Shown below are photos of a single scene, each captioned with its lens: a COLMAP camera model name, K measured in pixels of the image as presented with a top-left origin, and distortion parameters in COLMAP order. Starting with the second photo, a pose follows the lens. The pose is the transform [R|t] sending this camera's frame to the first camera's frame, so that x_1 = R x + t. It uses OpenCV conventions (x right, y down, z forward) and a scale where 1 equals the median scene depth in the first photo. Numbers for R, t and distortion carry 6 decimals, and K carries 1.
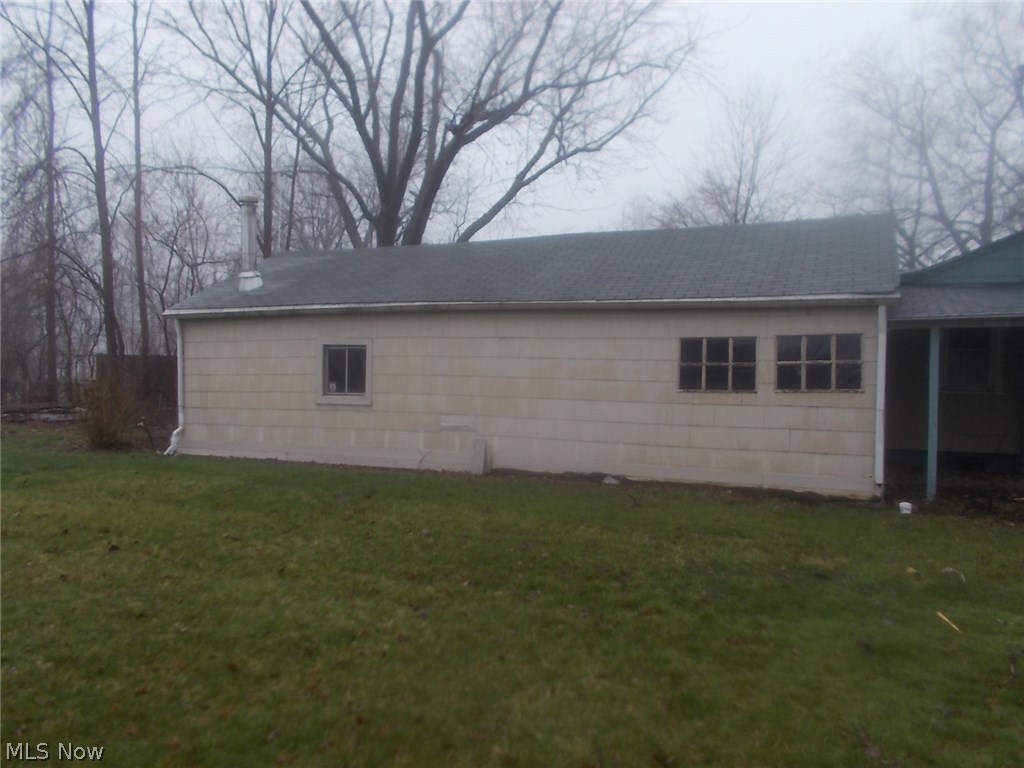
lens RADIAL K [[803.8, 0, 512.0], [0, 803.8, 384.0], [0, 0, 1]] dist [0.003928, 0.003672]
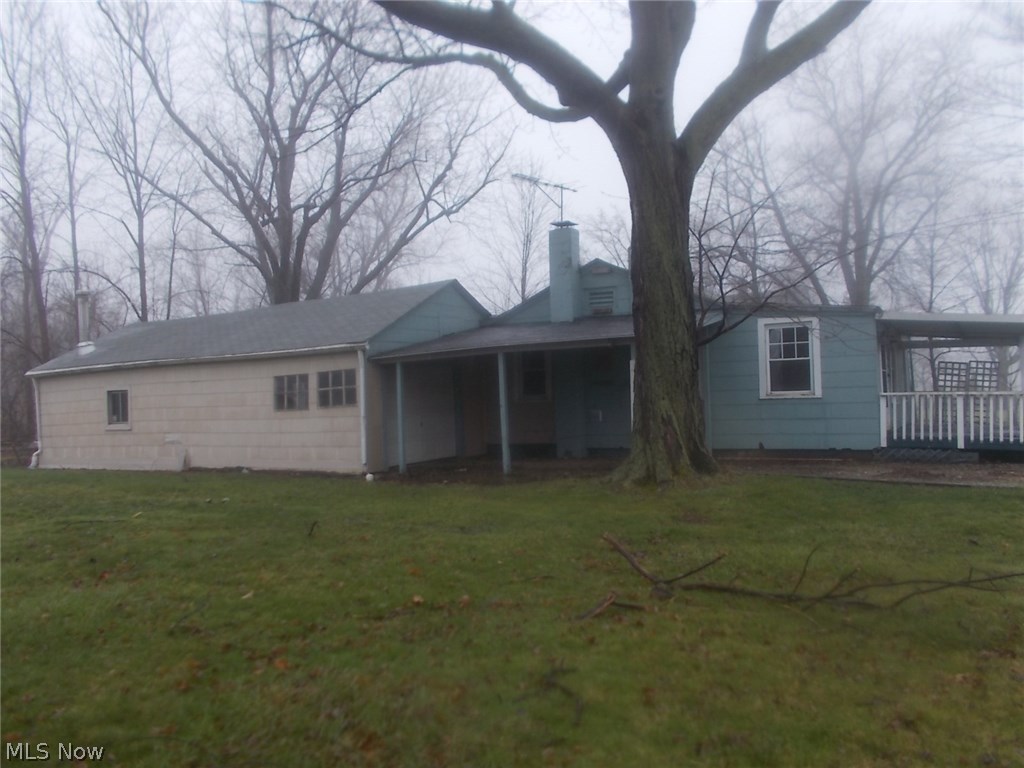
lens RADIAL K [[764.2, 0, 512.0], [0, 764.2, 384.0], [0, 0, 1]] dist [-0.004247, -0.002002]
pose [[0.992908, -0.056588, -0.104554, 0.736379], [0.054128, 0.998190, -0.026219, 0.018705], [0.105848, 0.020374, 0.994174, -0.370064]]
